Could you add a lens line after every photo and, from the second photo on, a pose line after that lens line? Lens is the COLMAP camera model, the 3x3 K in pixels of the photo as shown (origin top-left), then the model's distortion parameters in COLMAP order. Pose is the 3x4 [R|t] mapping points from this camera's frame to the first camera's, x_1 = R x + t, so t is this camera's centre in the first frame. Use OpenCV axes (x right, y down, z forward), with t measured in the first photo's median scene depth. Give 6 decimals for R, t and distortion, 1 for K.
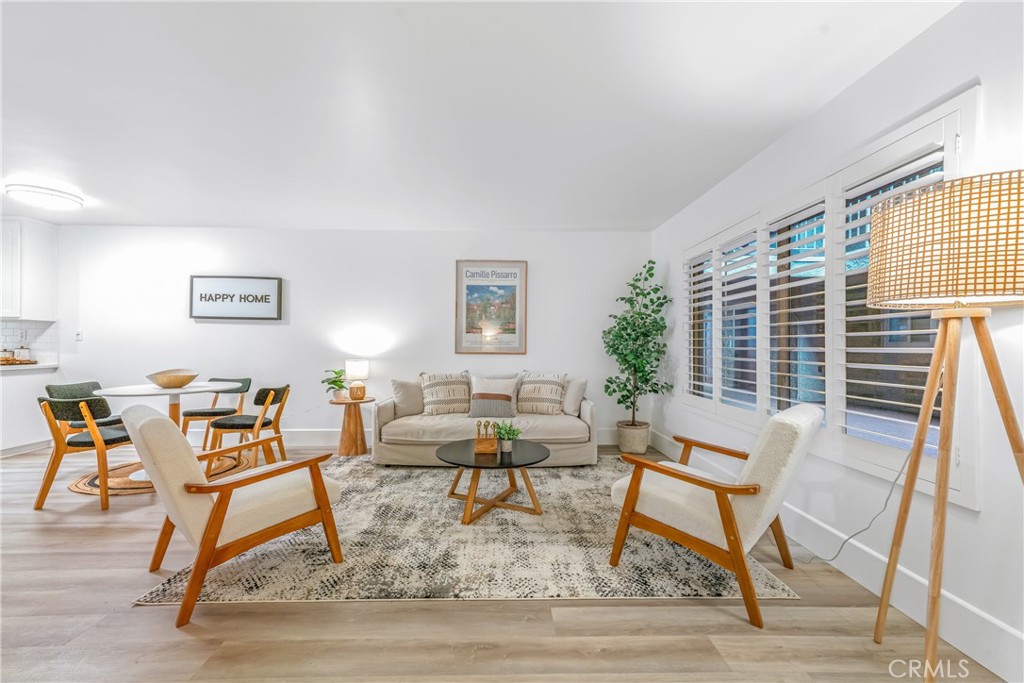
lens RADIAL K [[395.6, 0, 512.0], [0, 395.6, 341.5], [0, 0, 1]] dist [-0.000010, -0.000048]
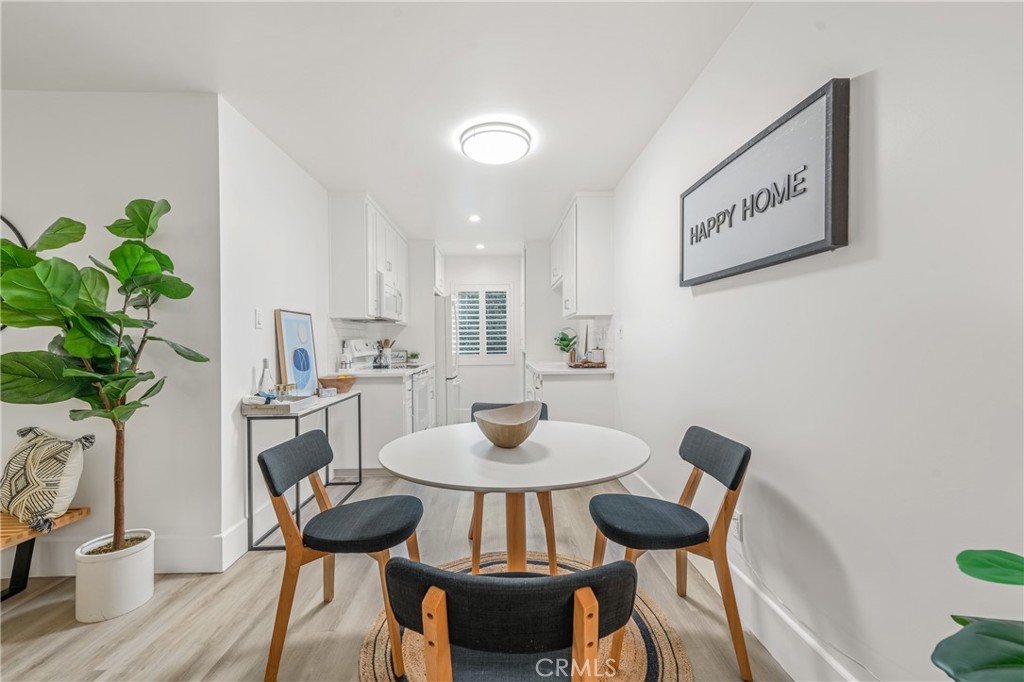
lens RADIAL K [[425.8, 0, 506.4], [0, 425.8, 344.8], [0, 0, 1]] dist [0.017060, -0.000336]
pose [[-0.018076, -0.000376, -0.999837, -0.428247], [0.021591, 0.999767, -0.000766, 0.007517], [0.999603, -0.021601, -0.018064, 1.117081]]
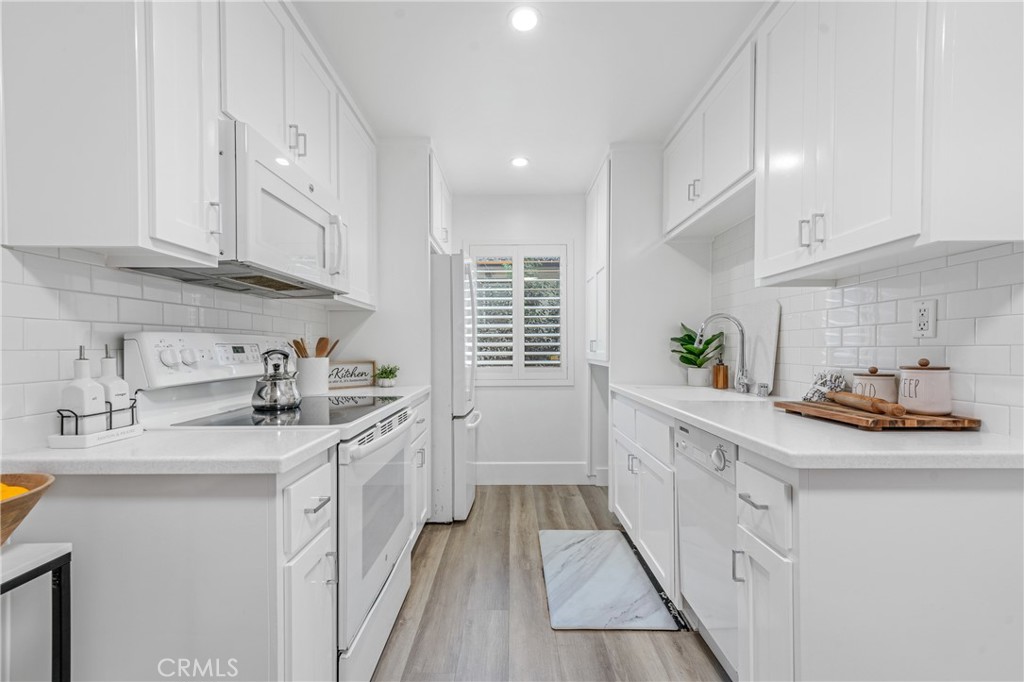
lens RADIAL K [[425.8, 0, 506.4], [0, 425.8, 344.8], [0, 0, 1]] dist [0.017060, -0.000336]
pose [[-0.047095, -0.012905, -0.998807, -1.277310], [0.015305, 0.999790, -0.013639, 0.003377], [0.998773, -0.015929, -0.046888, 0.993585]]
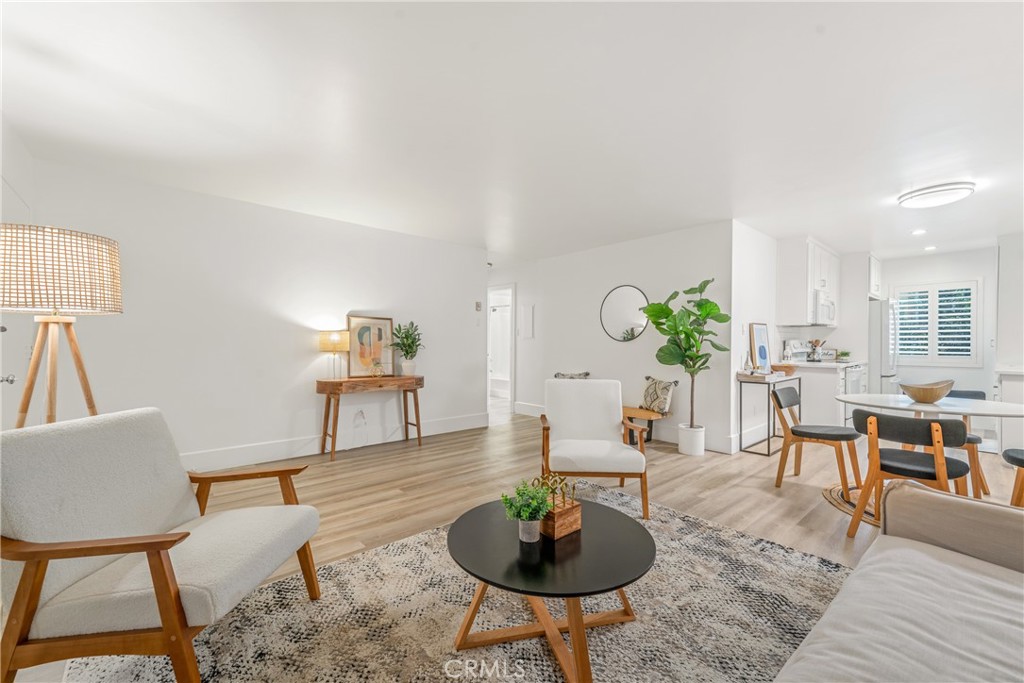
lens RADIAL K [[425.8, 0, 506.4], [0, 425.8, 345.3], [0, 0, 1]] dist [0.017060, -0.000336]
pose [[-0.769526, -0.003123, -0.638607, 0.336582], [0.000231, 0.999987, -0.005169, 0.011860], [0.638615, -0.004126, -0.769515, 1.247525]]
